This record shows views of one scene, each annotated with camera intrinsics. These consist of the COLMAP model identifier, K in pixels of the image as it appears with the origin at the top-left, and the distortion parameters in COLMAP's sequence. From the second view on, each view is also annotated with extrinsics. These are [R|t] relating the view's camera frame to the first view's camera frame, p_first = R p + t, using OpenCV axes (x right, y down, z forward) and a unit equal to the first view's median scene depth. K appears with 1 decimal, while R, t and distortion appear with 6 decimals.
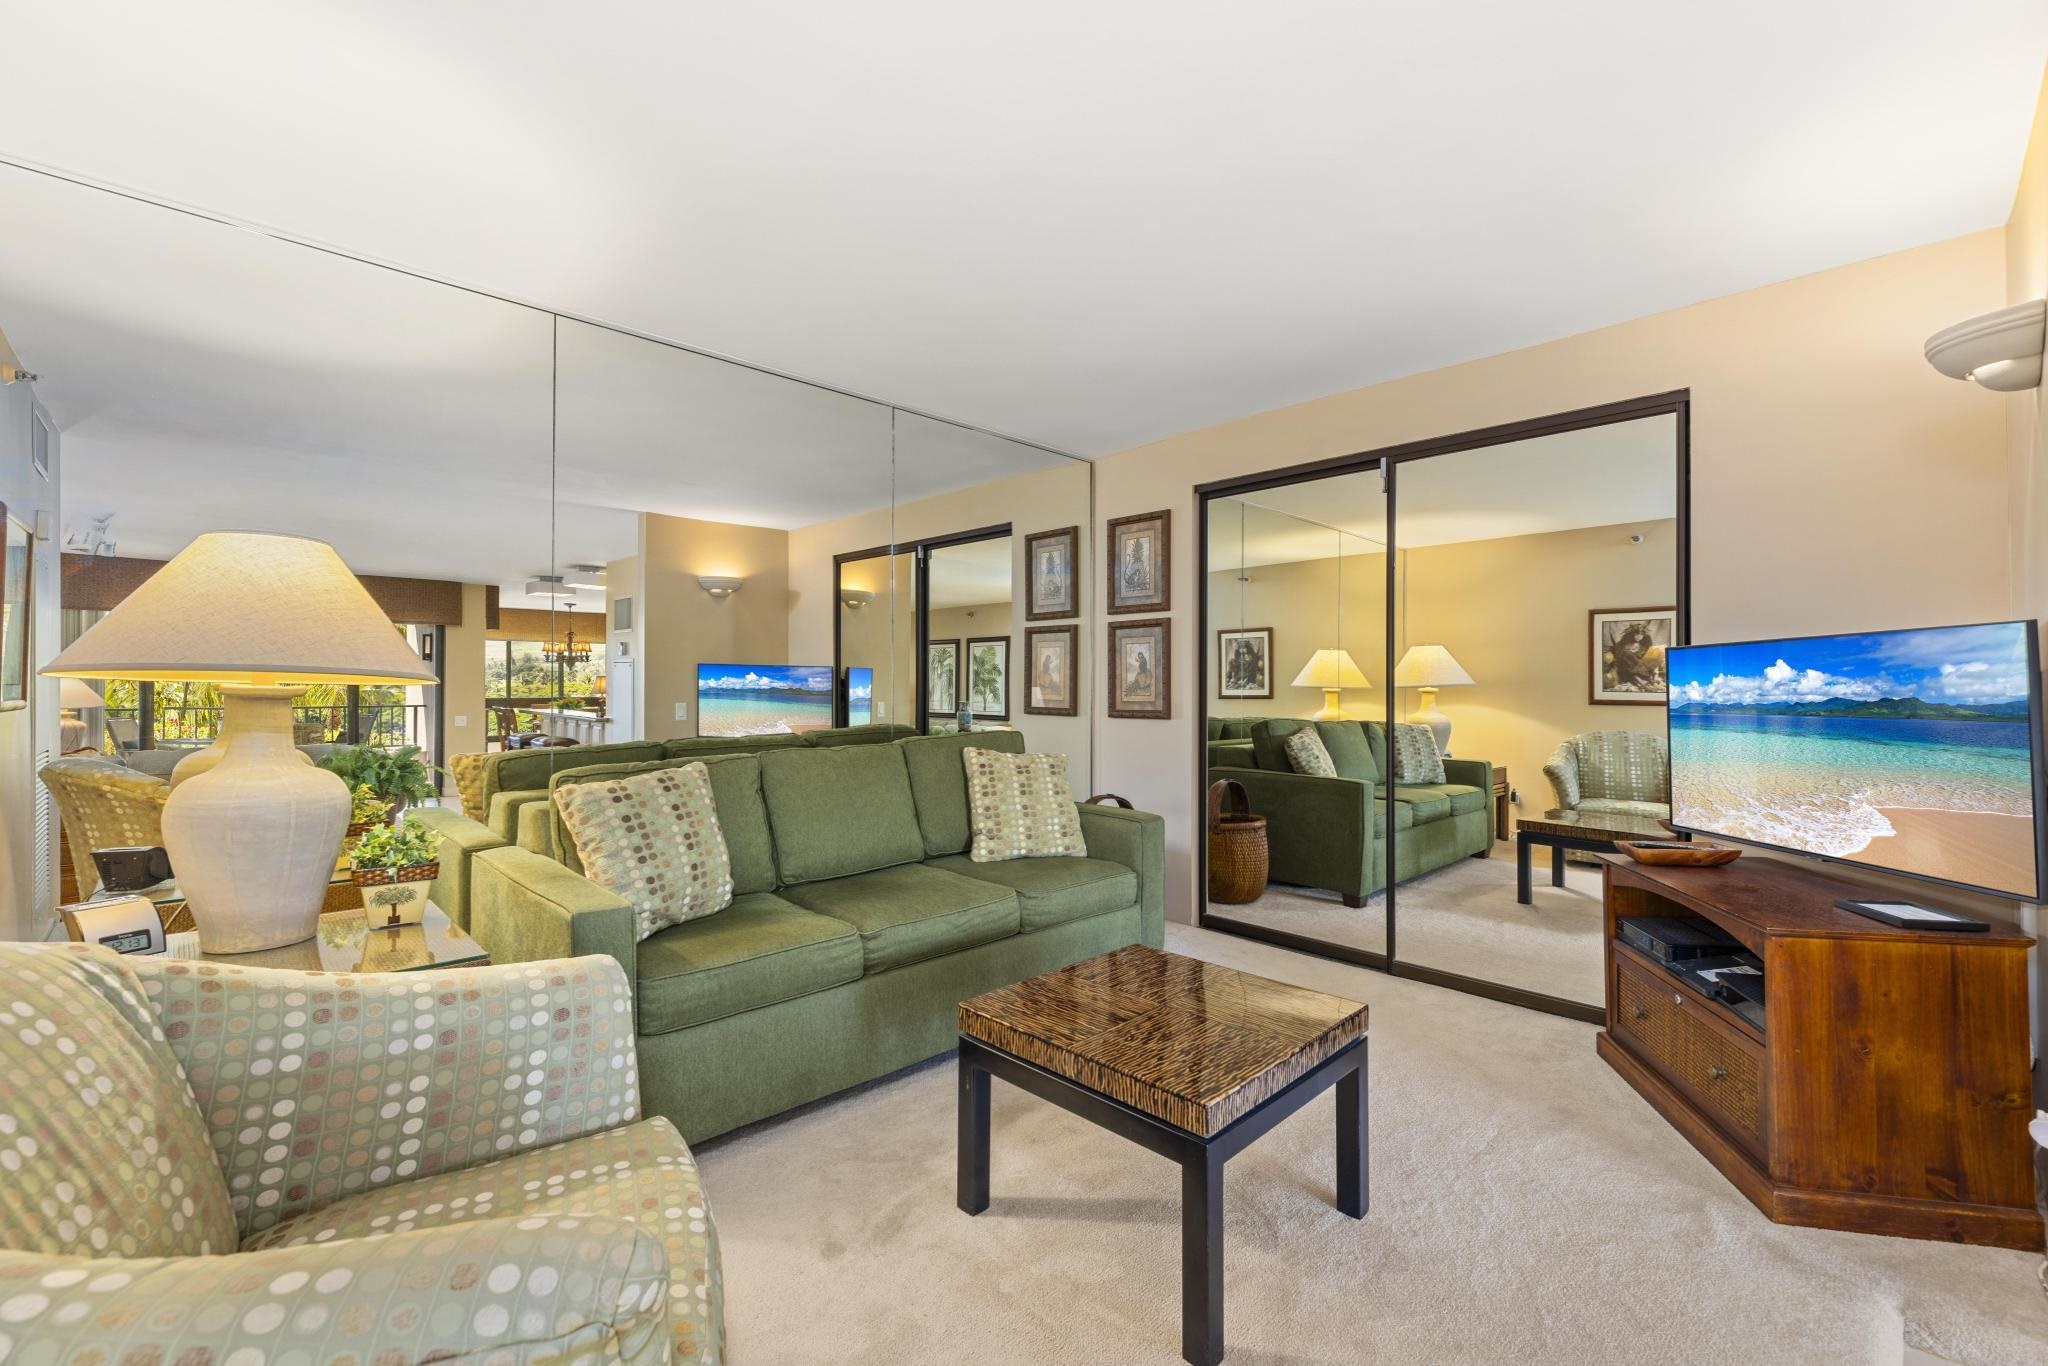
lens RADIAL K [[845.8, 0, 1012.2], [0, 845.8, 679.3], [0, 0, 1]] dist [-0.005874, 0.000847]
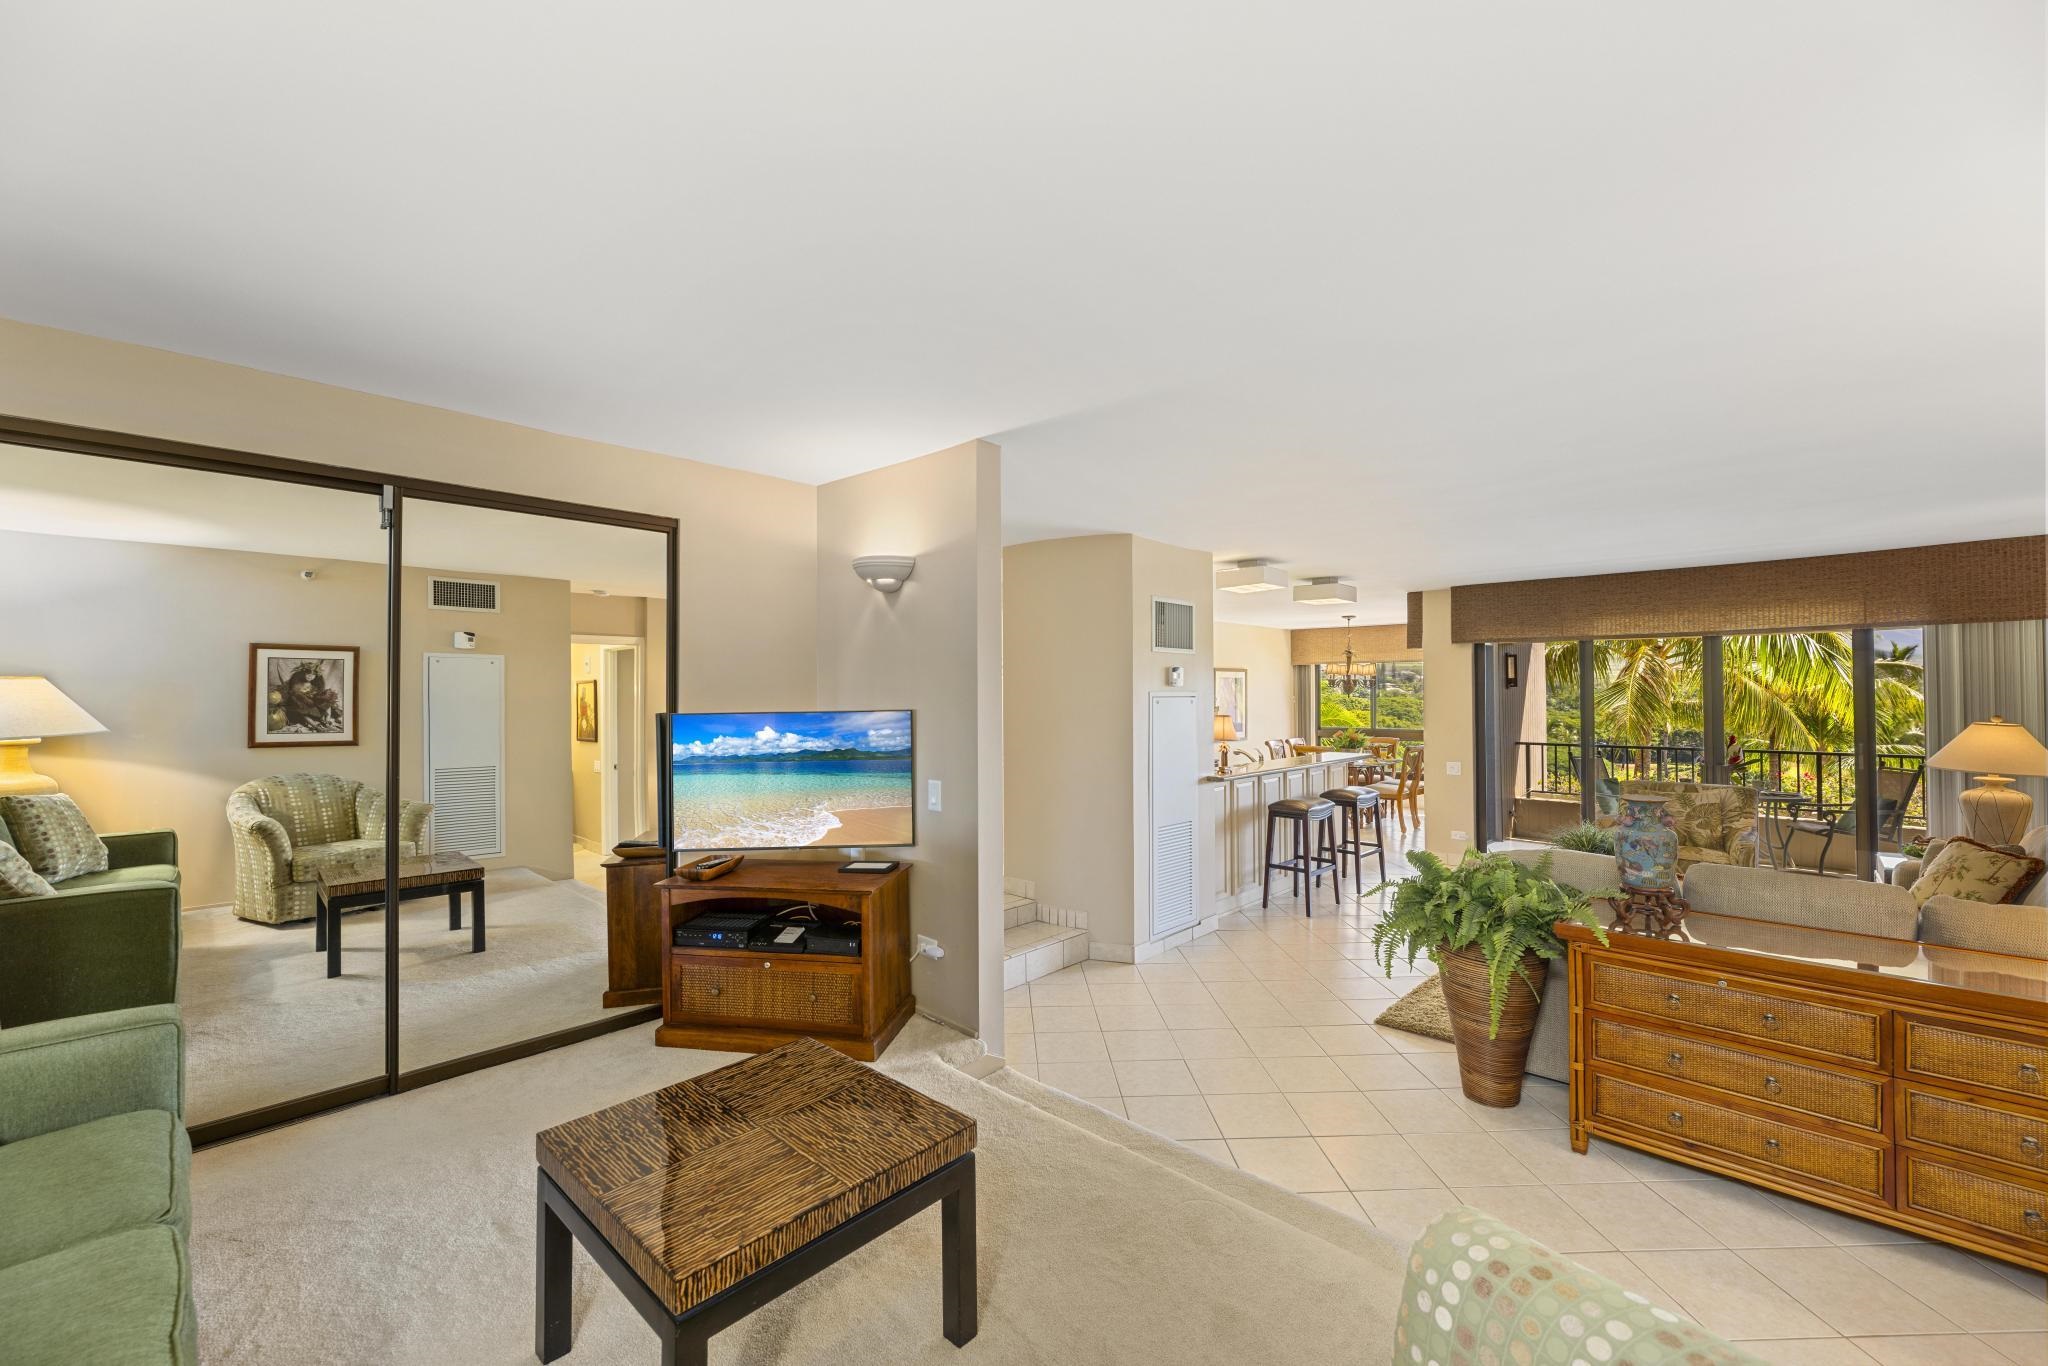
lens RADIAL K [[824.3, 0, 1022.5], [0, 824.3, 690.7], [0, 0, 1]] dist [-0.001647, -0.000934]
pose [[-0.043448, 0.002894, 0.999052, -0.582145], [-0.000997, 0.999995, -0.002940, -0.079239], [-0.999055, -0.001123, -0.043445, 0.568694]]
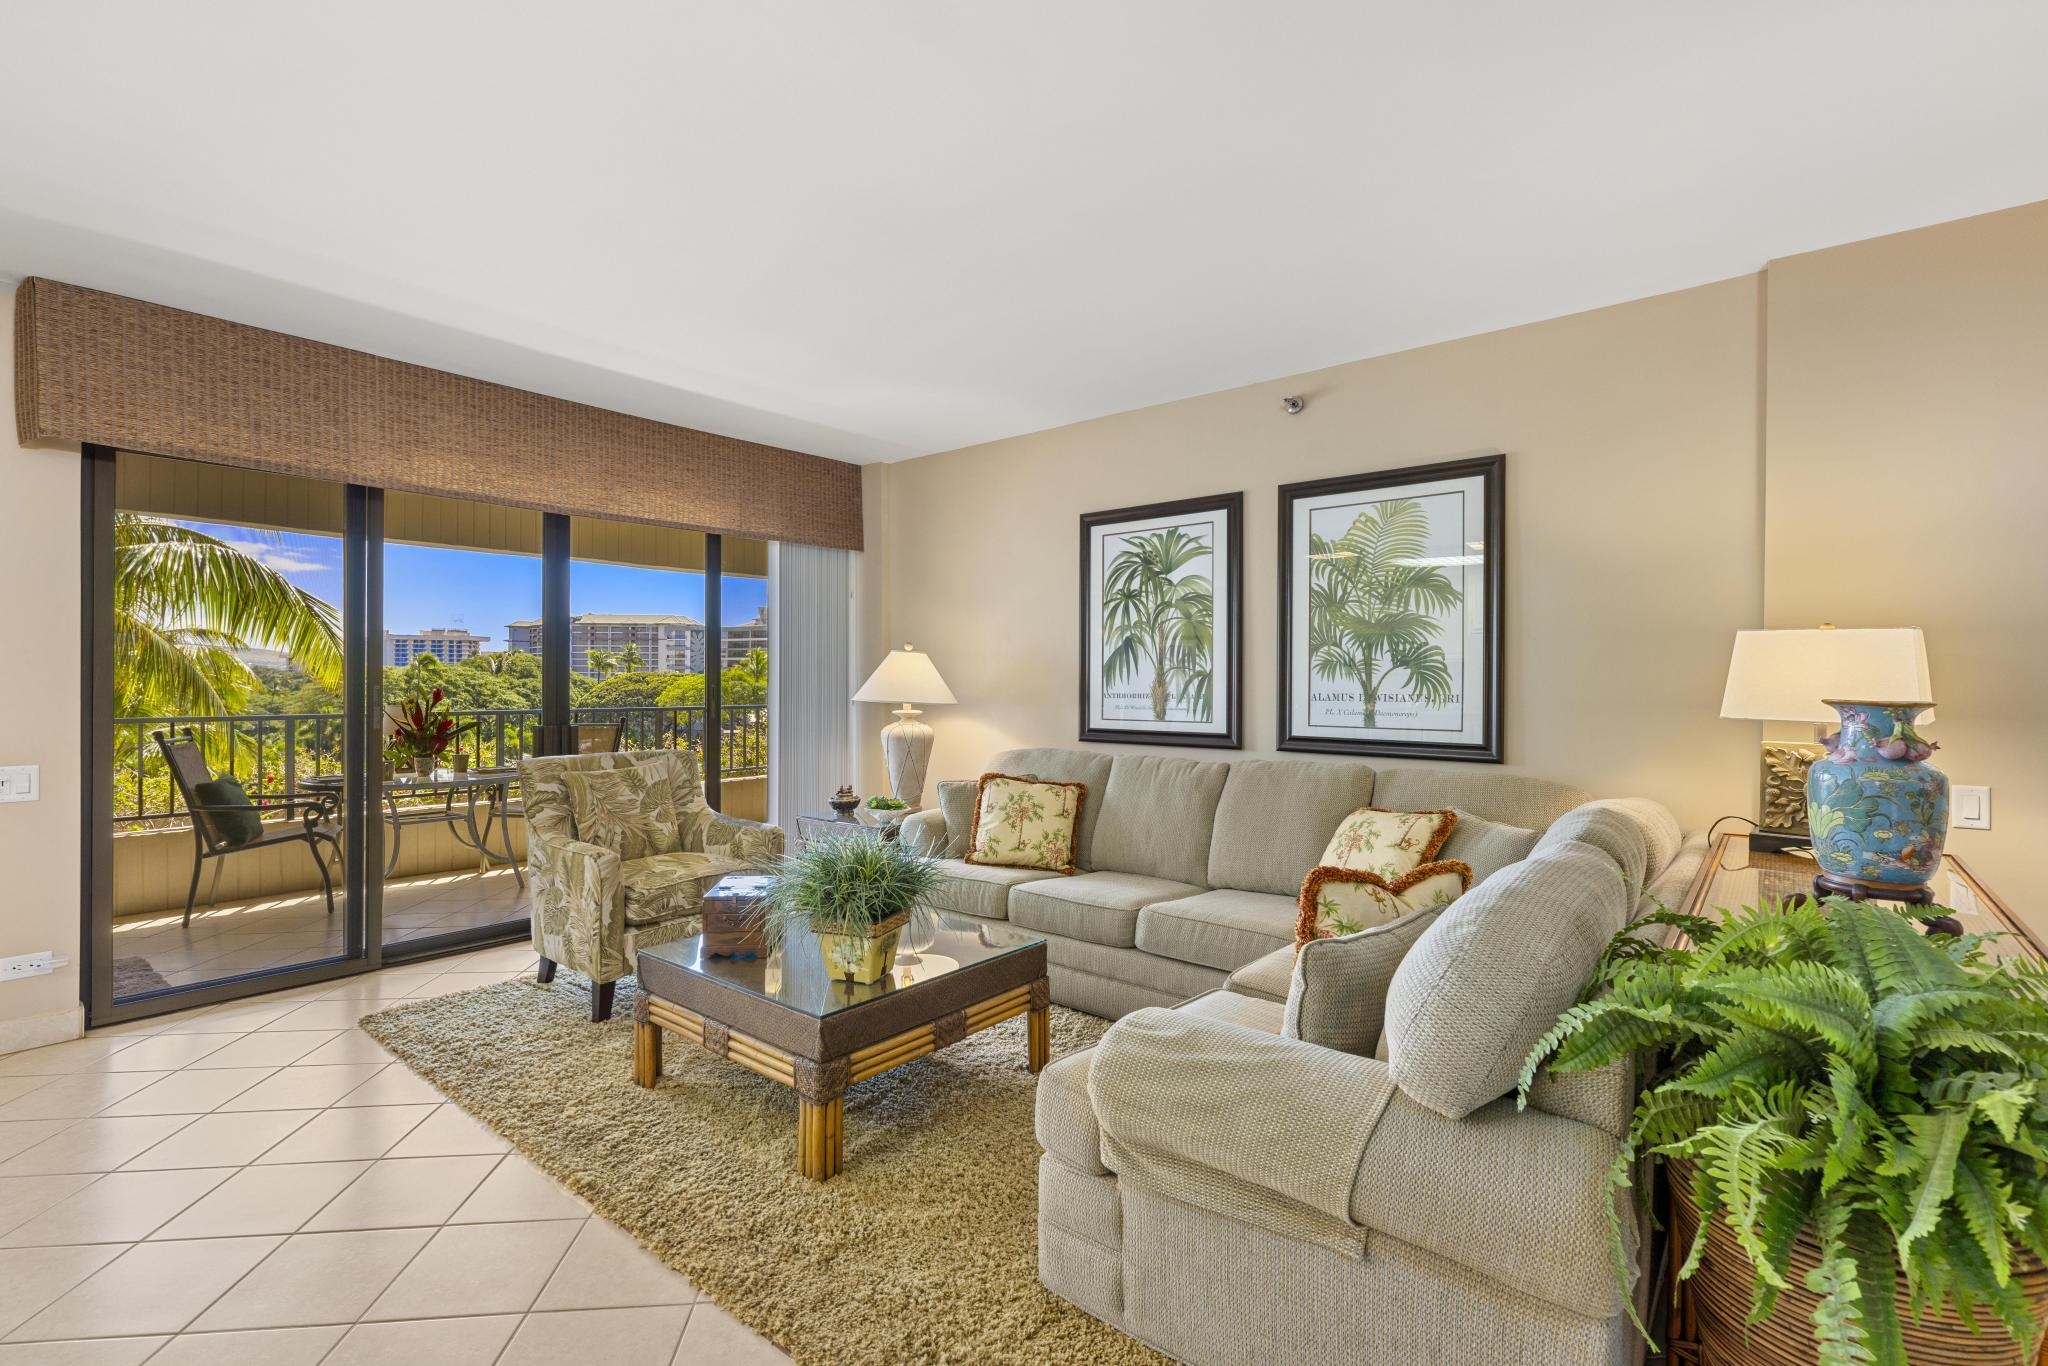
lens RADIAL K [[937.7, 0, 1030.4], [0, 937.7, 675.9], [0, 0, 1]] dist [0.002893, 0.000804]
pose [[-0.993923, -0.005561, -0.109938, 1.365768], [-0.004395, 0.999931, -0.010853, 0.075551], [0.109991, -0.010304, -0.993879, 0.208591]]
